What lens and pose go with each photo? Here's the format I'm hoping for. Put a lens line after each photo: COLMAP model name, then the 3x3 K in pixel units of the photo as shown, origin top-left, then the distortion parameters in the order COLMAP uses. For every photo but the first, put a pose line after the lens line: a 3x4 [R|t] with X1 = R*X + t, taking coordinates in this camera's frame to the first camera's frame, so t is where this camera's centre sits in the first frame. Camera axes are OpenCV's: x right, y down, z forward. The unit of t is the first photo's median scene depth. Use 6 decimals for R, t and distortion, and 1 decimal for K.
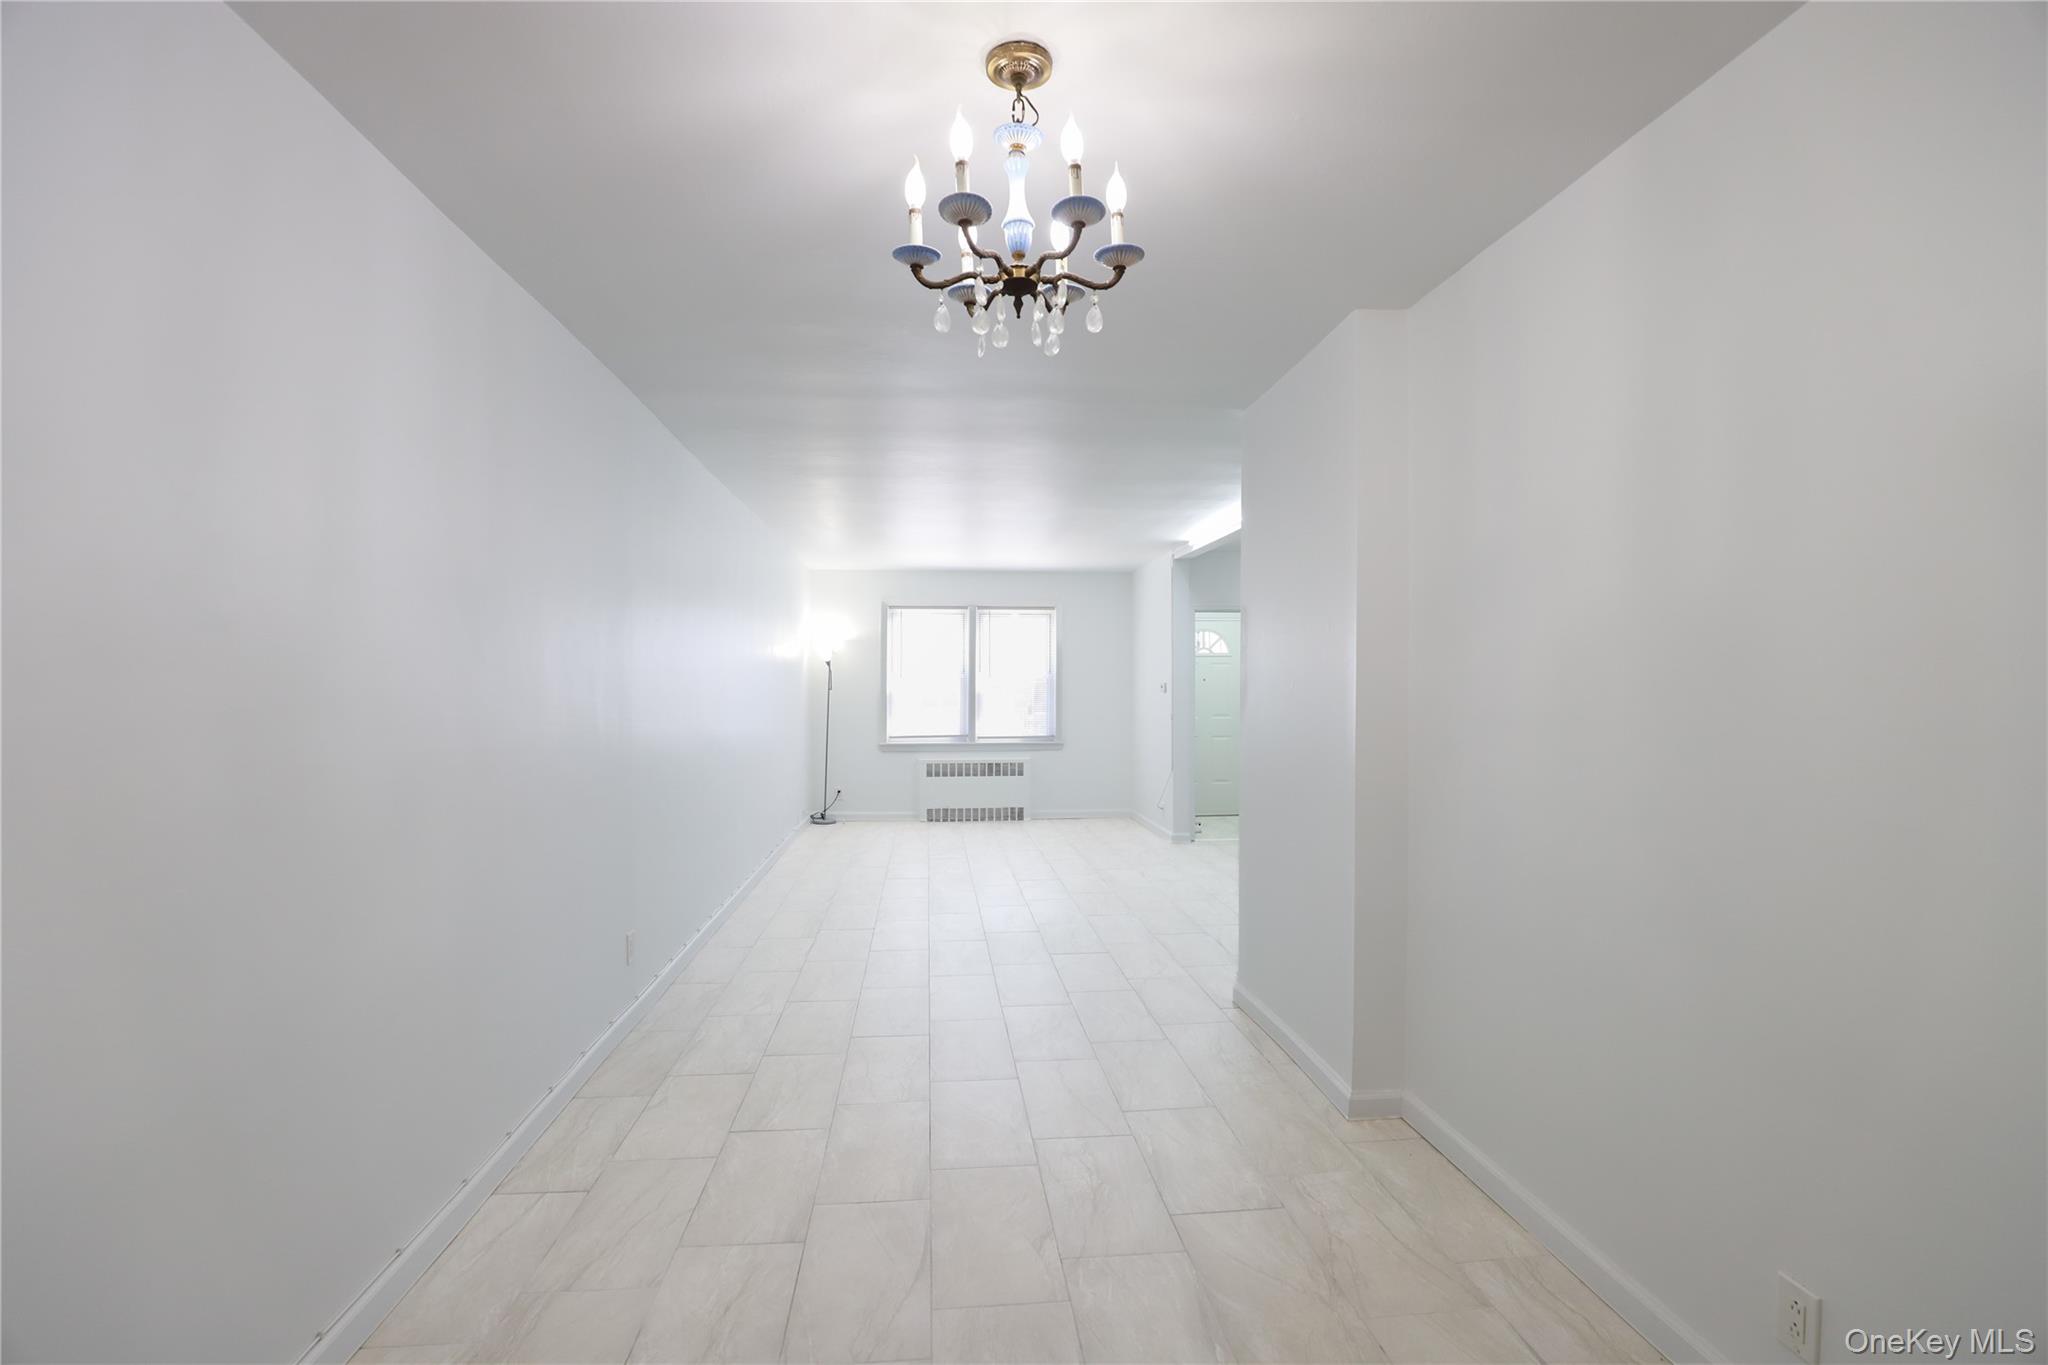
lens RADIAL K [[920.3, 0, 1024.0], [0, 920.3, 682.5], [0, 0, 1]] dist [-0.029346, 0.000206]
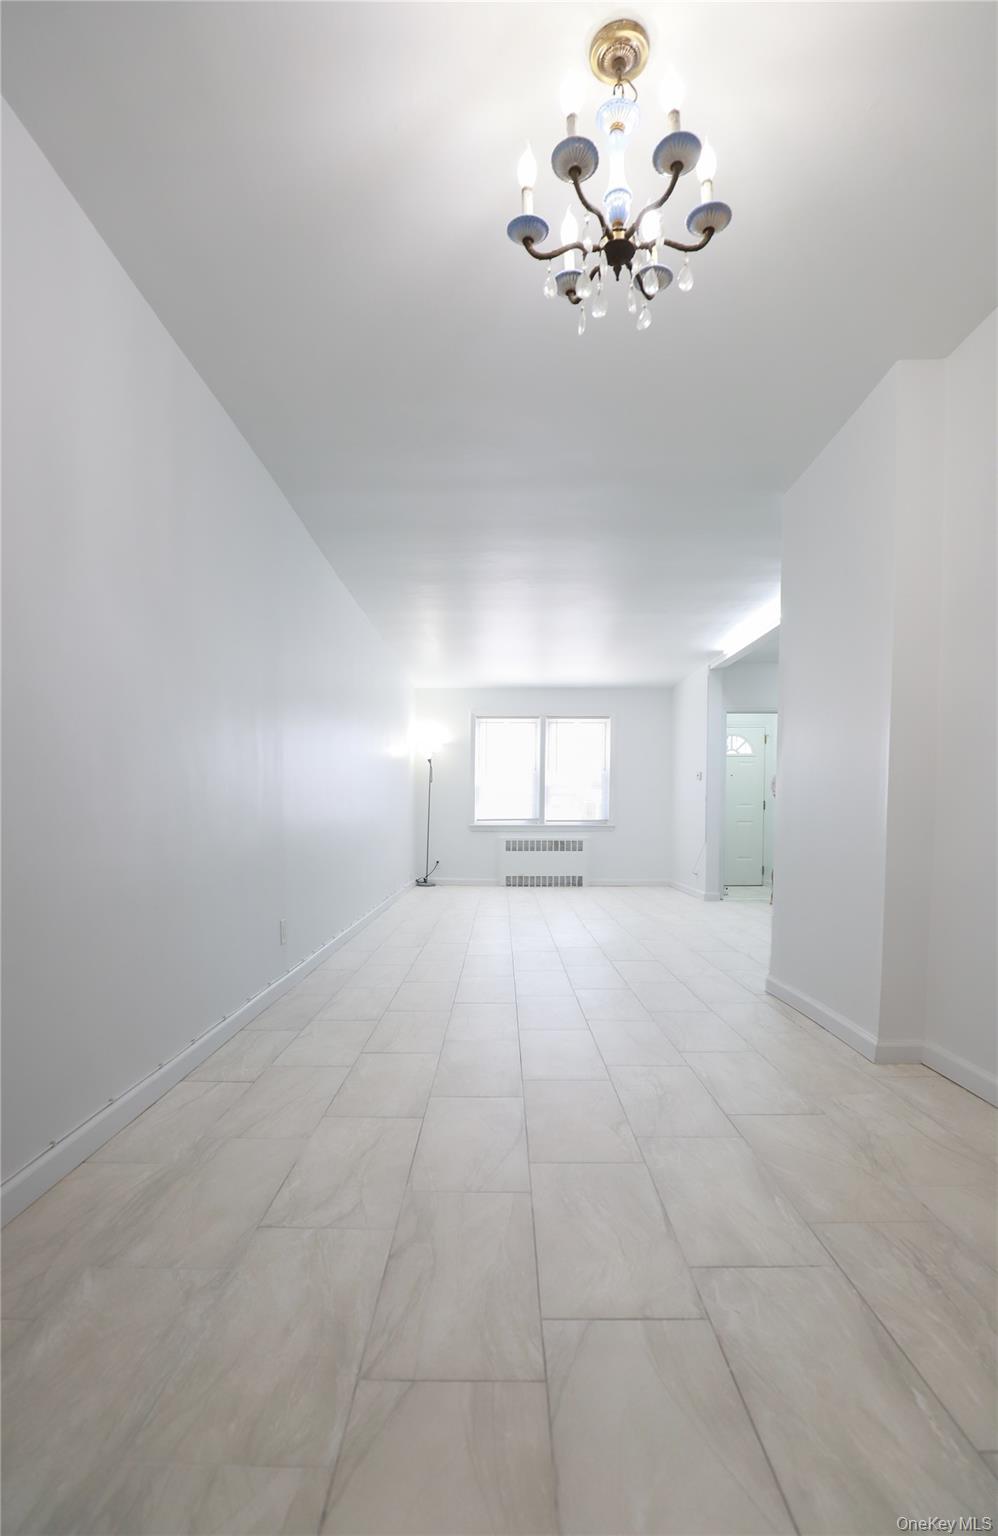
lens RADIAL K [[718.8, 0, 502.3], [0, 718.8, 847.8], [0, 0, 1]] dist [-0.029997, 0.000150]
pose [[0.994687, 0.010468, -0.102411, -0.029725], [-0.005239, 0.998675, 0.051189, 0.149855], [0.102811, -0.050380, 0.993424, 0.049334]]
